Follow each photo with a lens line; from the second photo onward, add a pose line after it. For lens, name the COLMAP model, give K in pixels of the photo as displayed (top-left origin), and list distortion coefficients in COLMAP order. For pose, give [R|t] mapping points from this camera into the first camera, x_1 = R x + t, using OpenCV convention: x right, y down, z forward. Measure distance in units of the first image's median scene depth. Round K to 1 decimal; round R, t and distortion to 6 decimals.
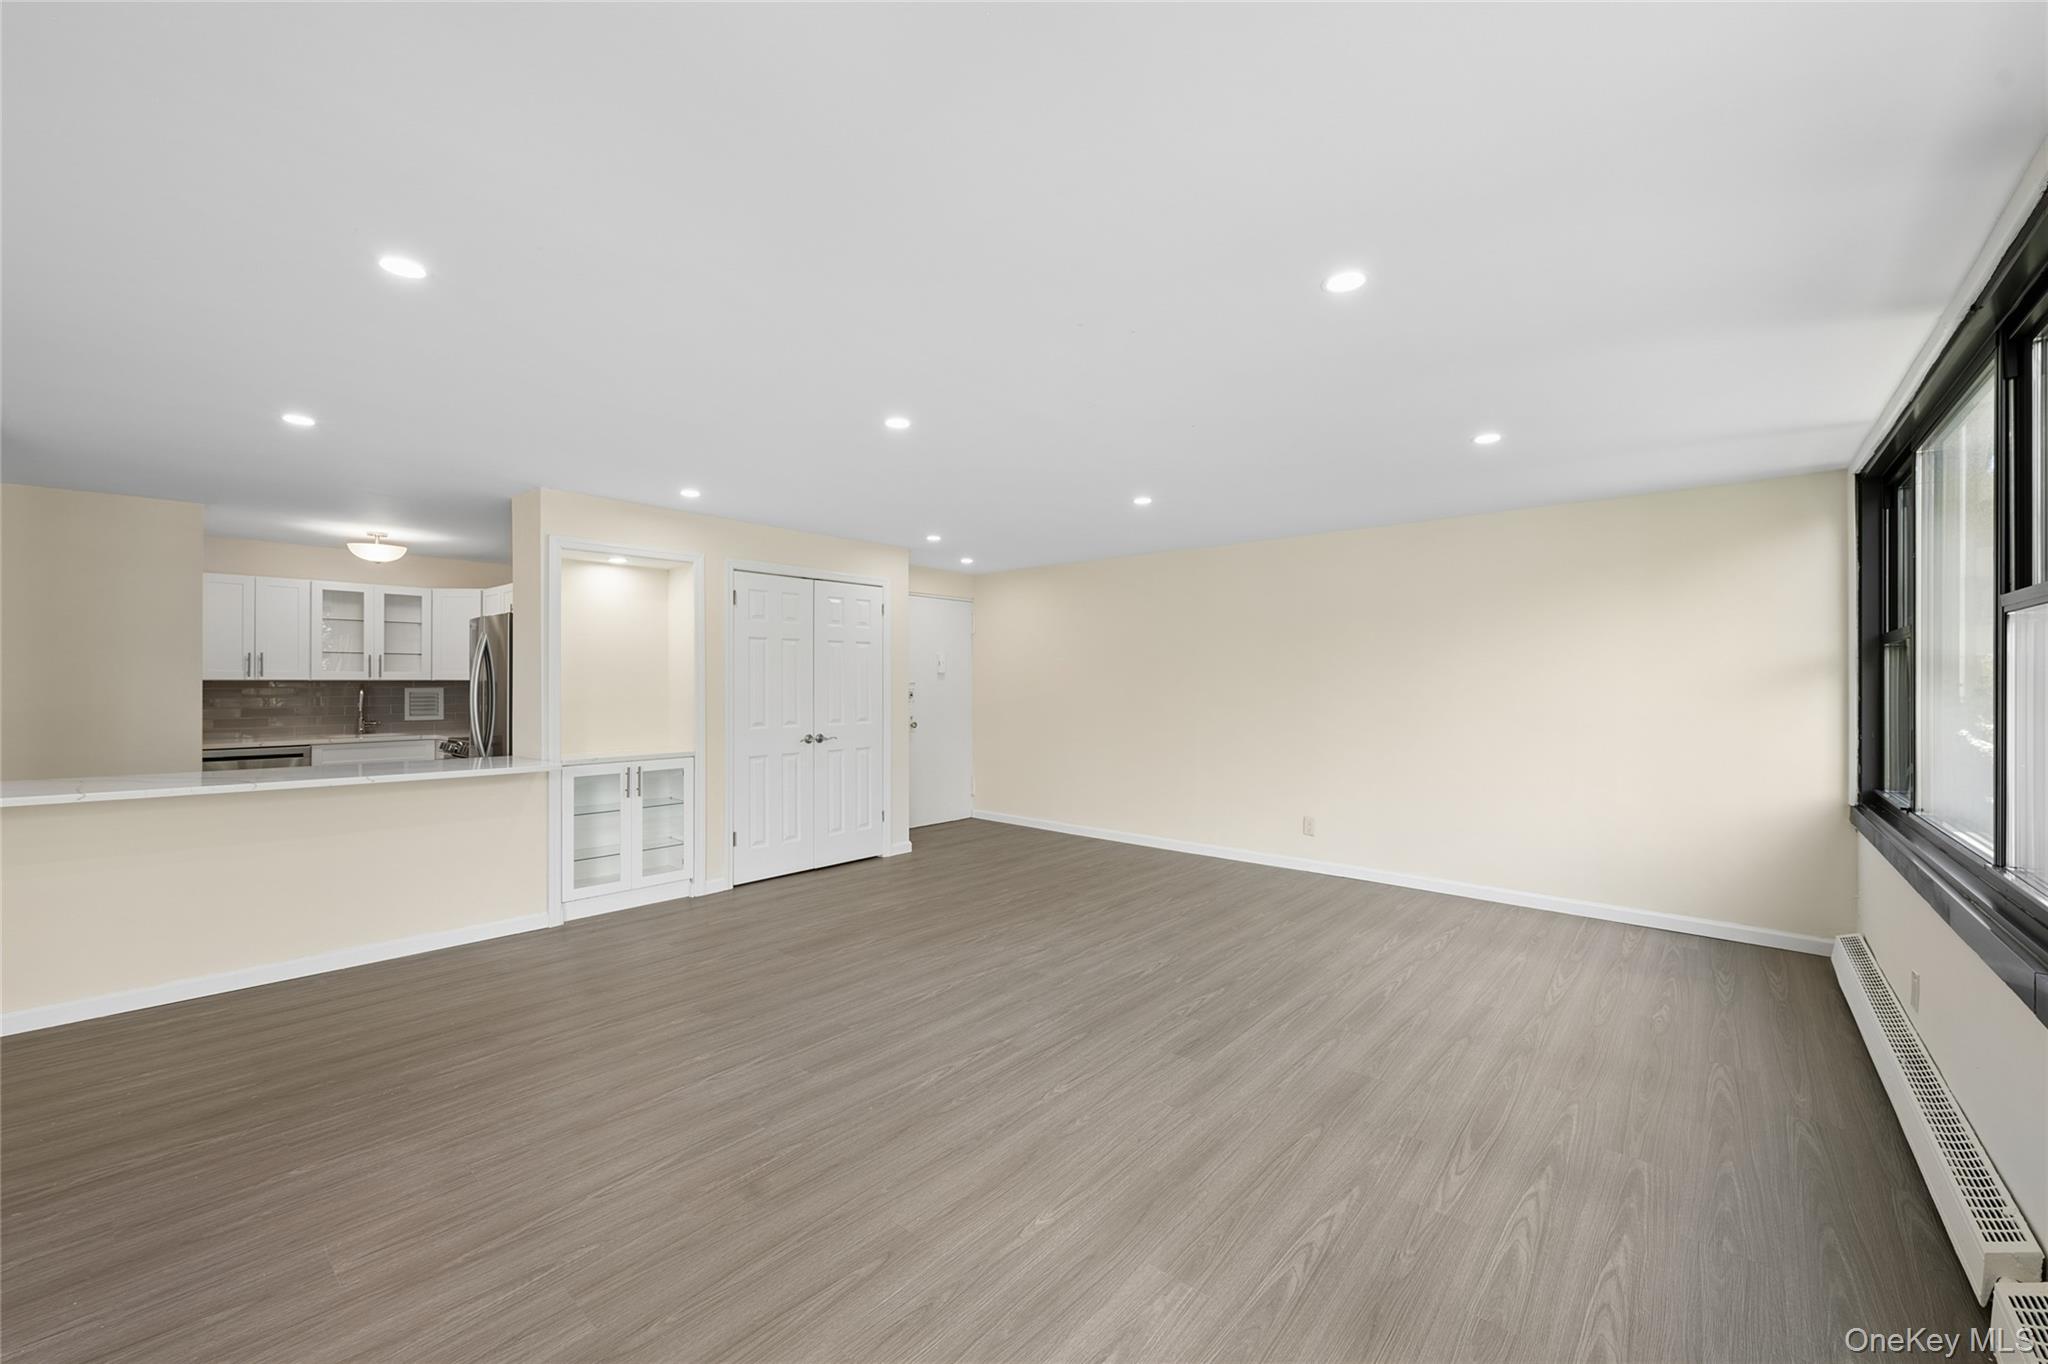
lens RADIAL K [[821.4, 0, 1036.5], [0, 821.4, 679.1], [0, 0, 1]] dist [0.001521, -0.000259]
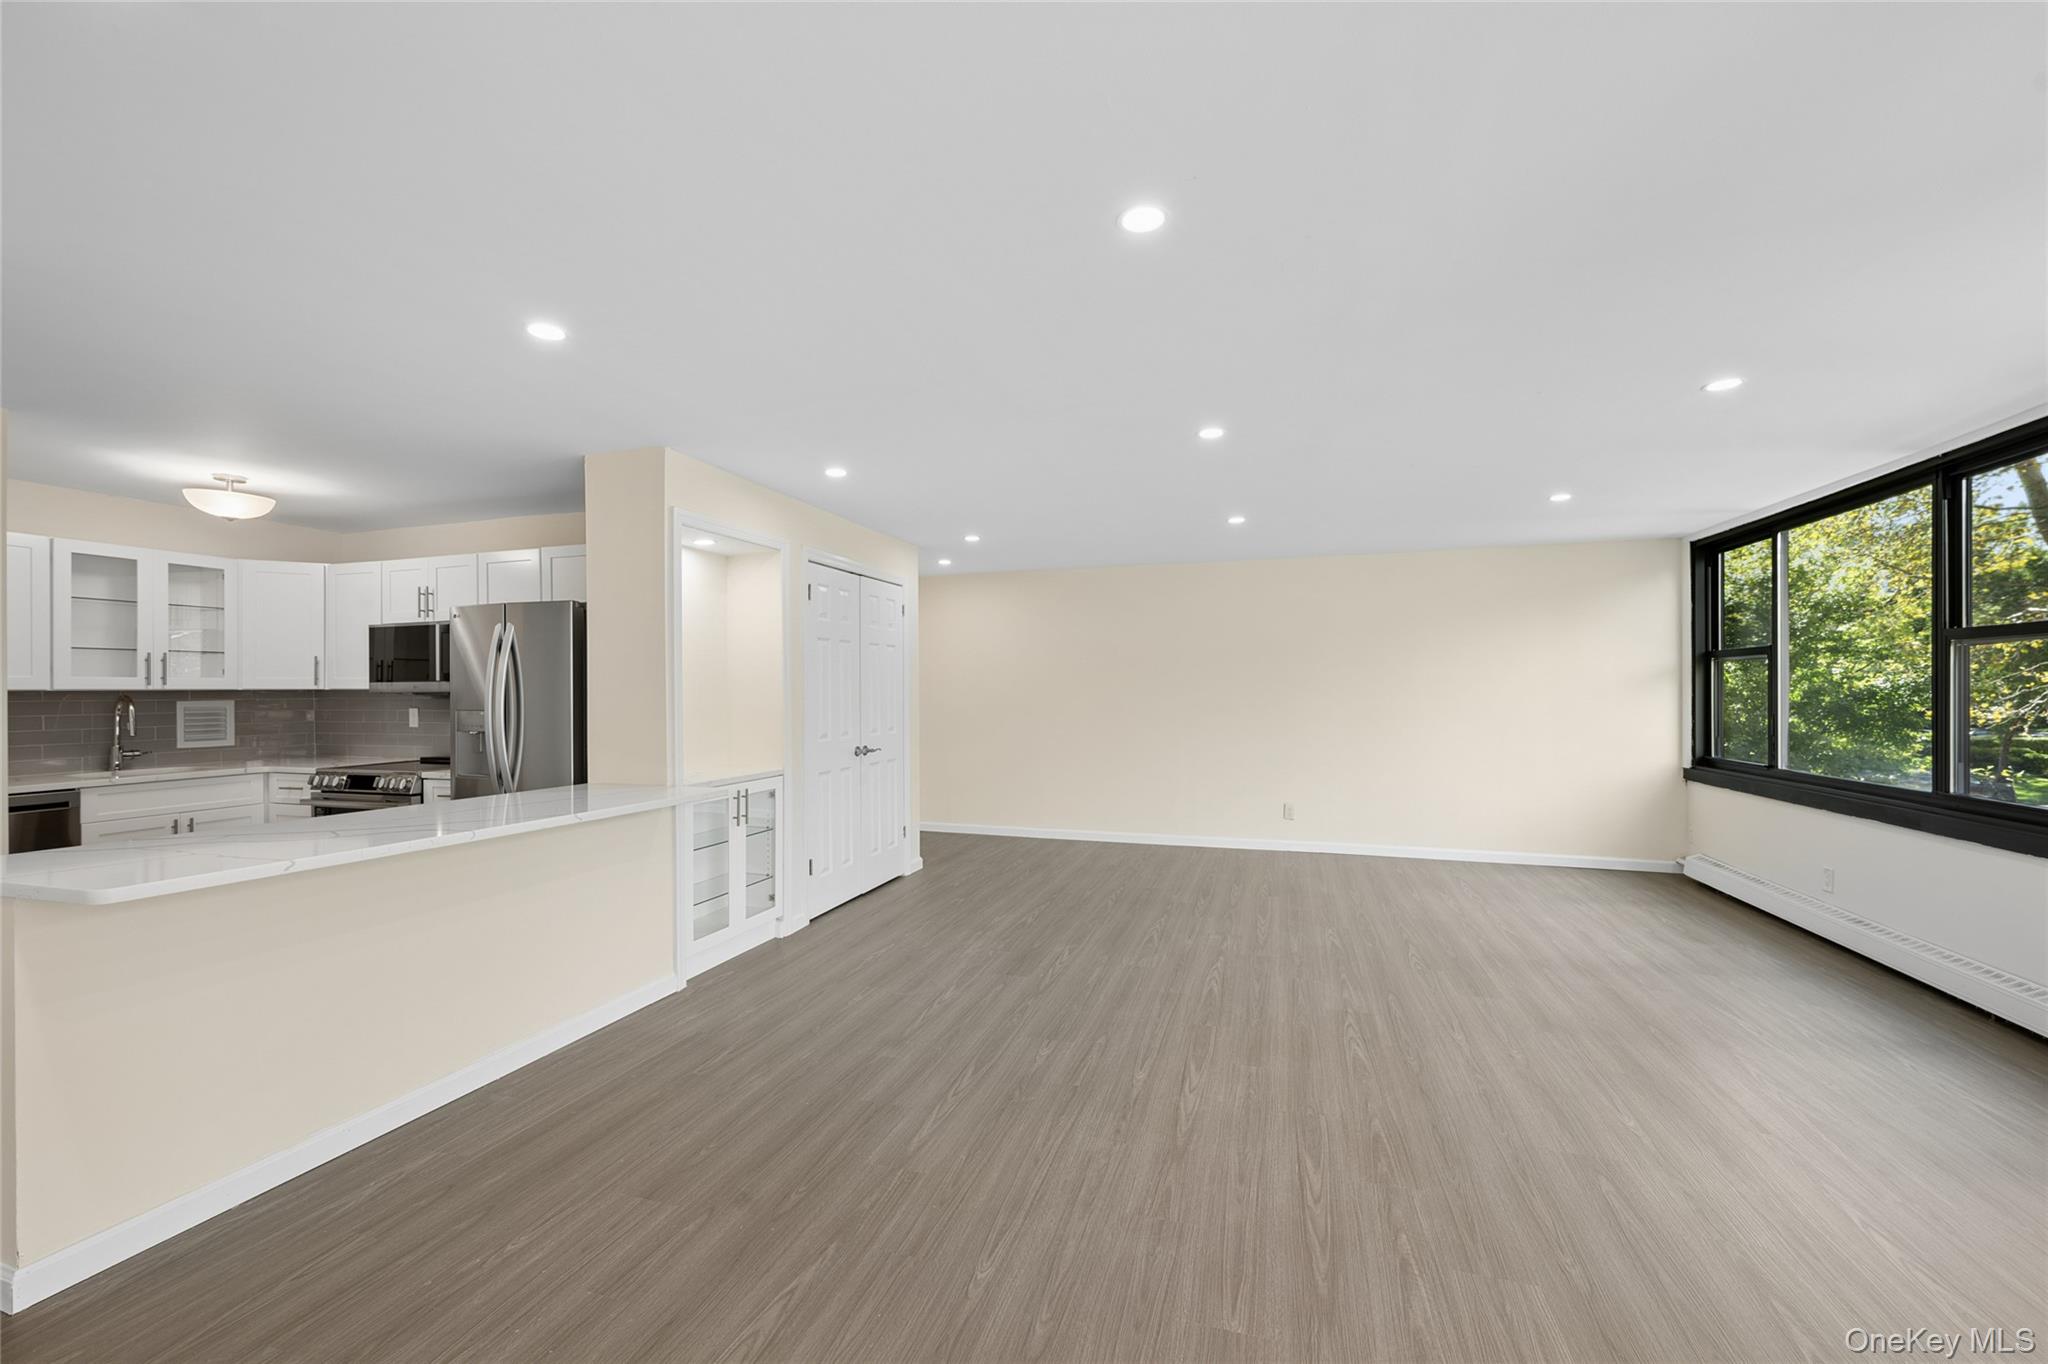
lens RADIAL K [[821.4, 0, 1045.8], [0, 821.4, 693.8], [0, 0, 1]] dist [0.001521, -0.000259]
pose [[0.914858, -0.006942, 0.403716, -0.575159], [0.004532, 0.999966, 0.006924, 0.004755], [-0.403750, -0.004505, 0.914858, 0.108512]]
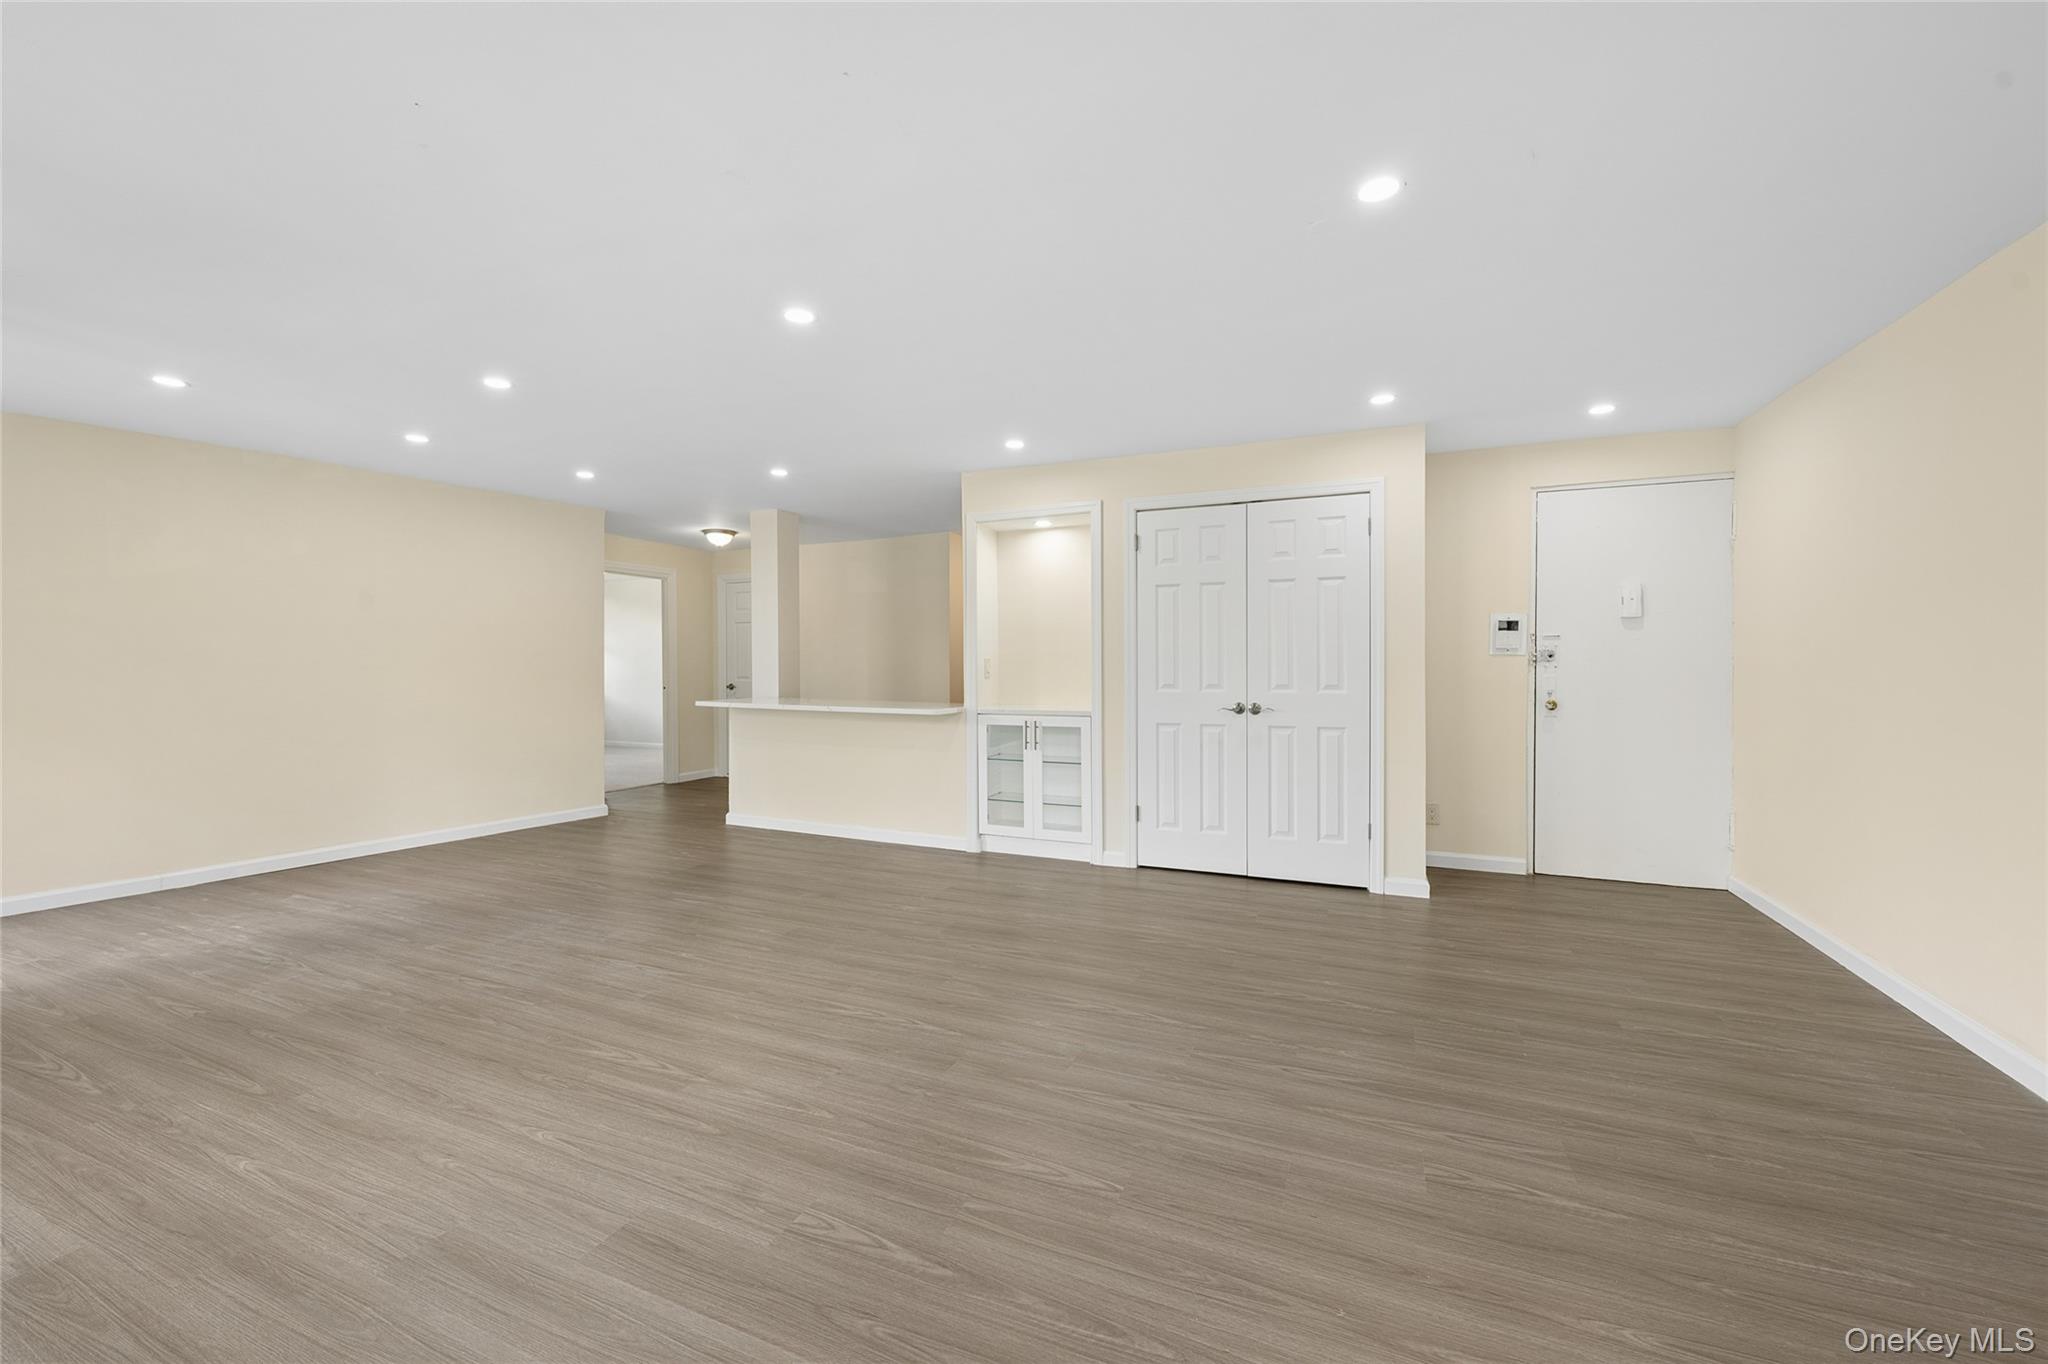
lens RADIAL K [[821.4, 0, 1007.0], [0, 821.4, 682.1], [0, 0, 1]] dist [0.001521, -0.000259]
pose [[0.267824, 0.018954, -0.963282, 0.525526], [0.006836, 0.999744, 0.021572, 0.036591], [0.963444, -0.012362, 0.267625, 0.728435]]
